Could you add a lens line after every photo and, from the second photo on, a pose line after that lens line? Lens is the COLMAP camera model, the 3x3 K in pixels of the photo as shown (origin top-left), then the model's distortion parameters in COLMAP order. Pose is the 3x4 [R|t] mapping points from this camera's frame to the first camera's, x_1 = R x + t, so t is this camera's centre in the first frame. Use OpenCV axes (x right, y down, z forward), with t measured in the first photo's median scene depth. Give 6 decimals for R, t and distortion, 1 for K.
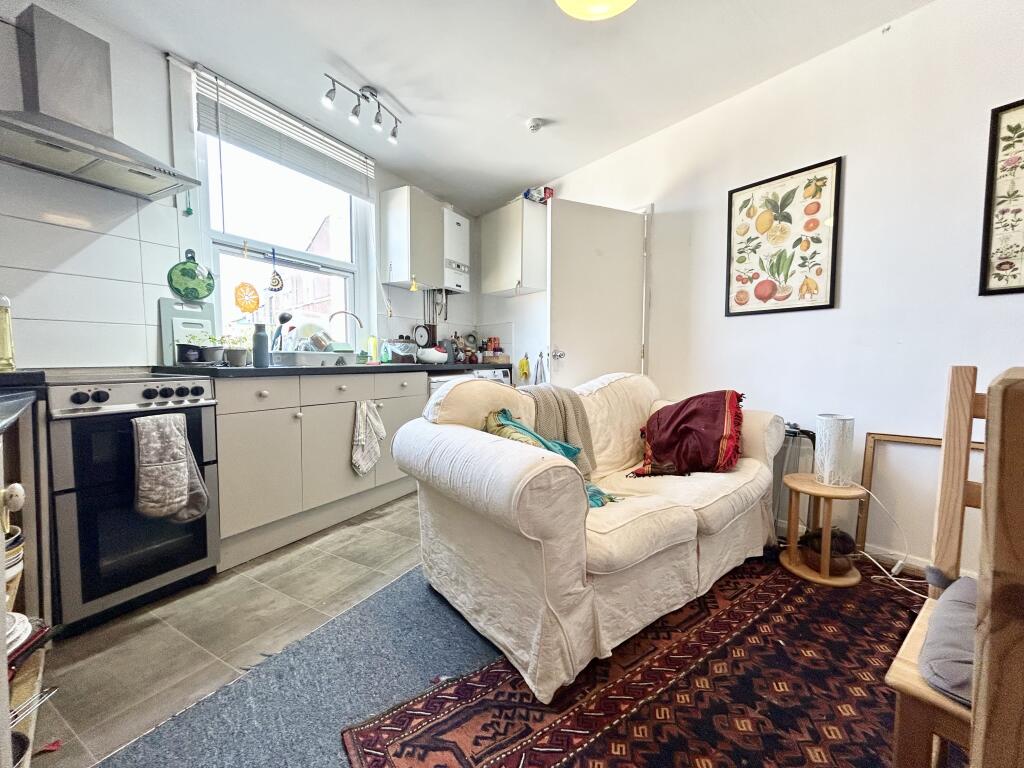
lens RADIAL K [[409.4, 0, 514.2], [0, 409.4, 381.5], [0, 0, 1]] dist [-0.004948, 0.000413]
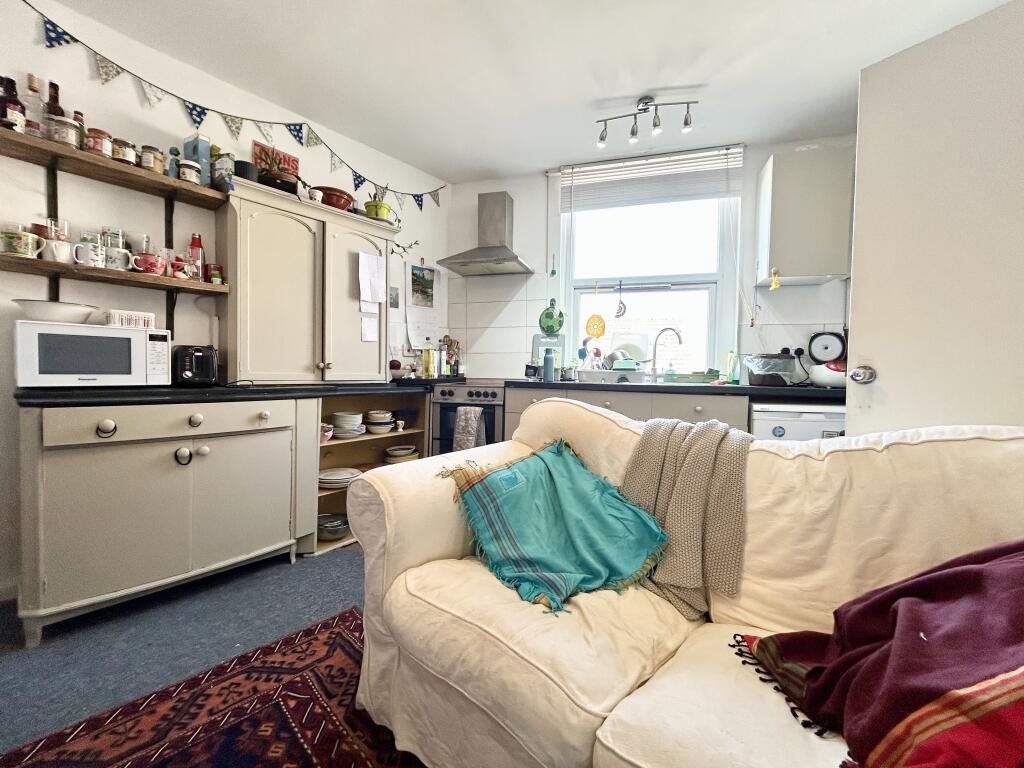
lens RADIAL K [[409.4, 0, 514.3], [0, 409.4, 384.1], [0, 0, 1]] dist [-0.004948, 0.000413]
pose [[0.212350, 0.035068, -0.976564, 0.585640], [-0.070732, 0.997286, 0.020431, -0.041921], [0.974631, 0.064736, 0.214254, 0.566432]]
